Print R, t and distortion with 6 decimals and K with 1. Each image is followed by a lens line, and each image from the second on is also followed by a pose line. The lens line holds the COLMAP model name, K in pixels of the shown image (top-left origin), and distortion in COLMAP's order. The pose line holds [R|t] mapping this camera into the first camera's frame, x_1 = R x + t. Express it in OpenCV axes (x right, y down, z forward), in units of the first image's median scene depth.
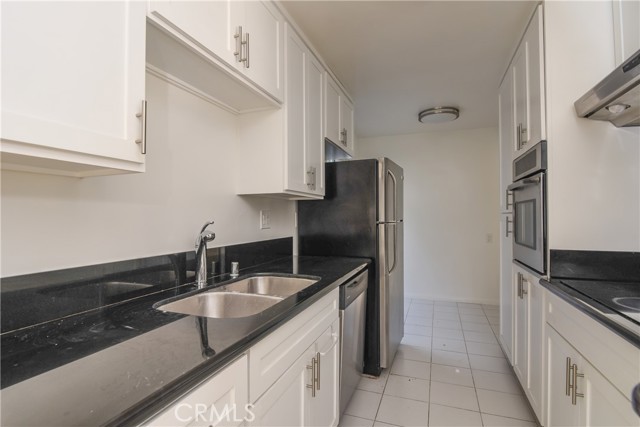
lens RADIAL K [[319.0, 0, 319.5], [0, 319.0, 214.4], [0, 0, 1]] dist [-0.015063, -0.002194]
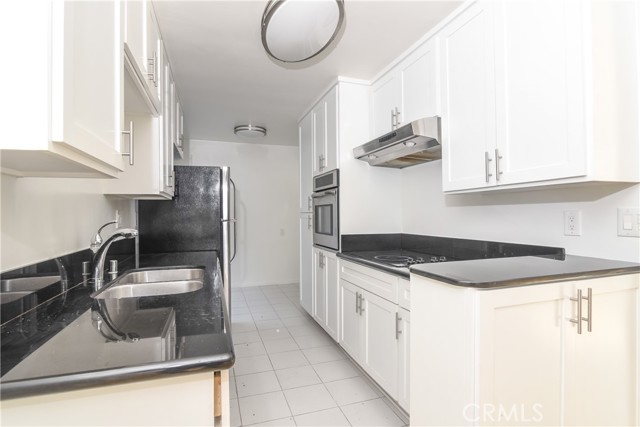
lens RADIAL K [[319.0, 0, 318.2], [0, 319.0, 214.8], [0, 0, 1]] dist [-0.015063, -0.002194]
pose [[0.777455, -0.002247, 0.628934, -0.299164], [-0.000508, 0.999991, 0.004201, -0.001234], [-0.628938, -0.003585, 0.777447, -0.162444]]
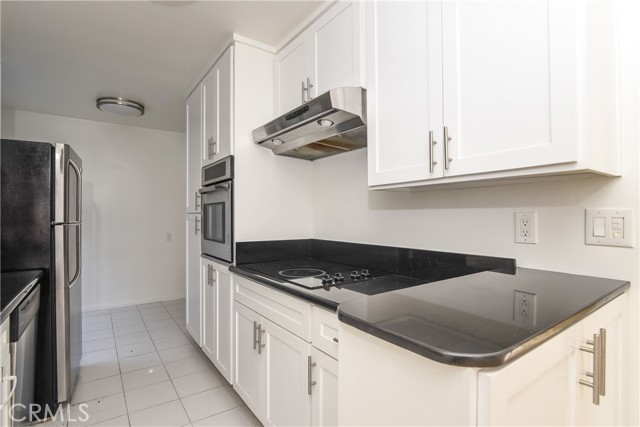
lens RADIAL K [[319.0, 0, 318.2], [0, 319.0, 214.4], [0, 0, 1]] dist [-0.015063, -0.002194]
pose [[0.564424, 0.005242, 0.825468, -0.098509], [-0.006287, 0.999978, -0.002052, -0.000403], [-0.825461, -0.004031, 0.564445, 0.006027]]
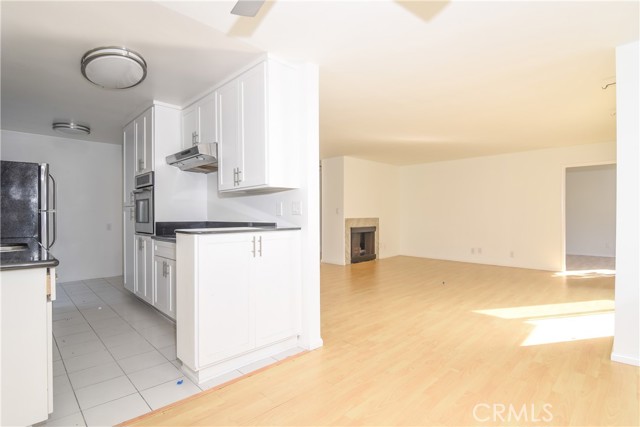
lens RADIAL K [[319.0, 0, 318.3], [0, 319.0, 214.6], [0, 0, 1]] dist [-0.015063, -0.002194]
pose [[0.426394, 0.000909, 0.904537, -0.545234], [-0.003108, 0.999995, 0.000460, 0.039061], [-0.904532, -0.003008, 0.426395, -0.668004]]
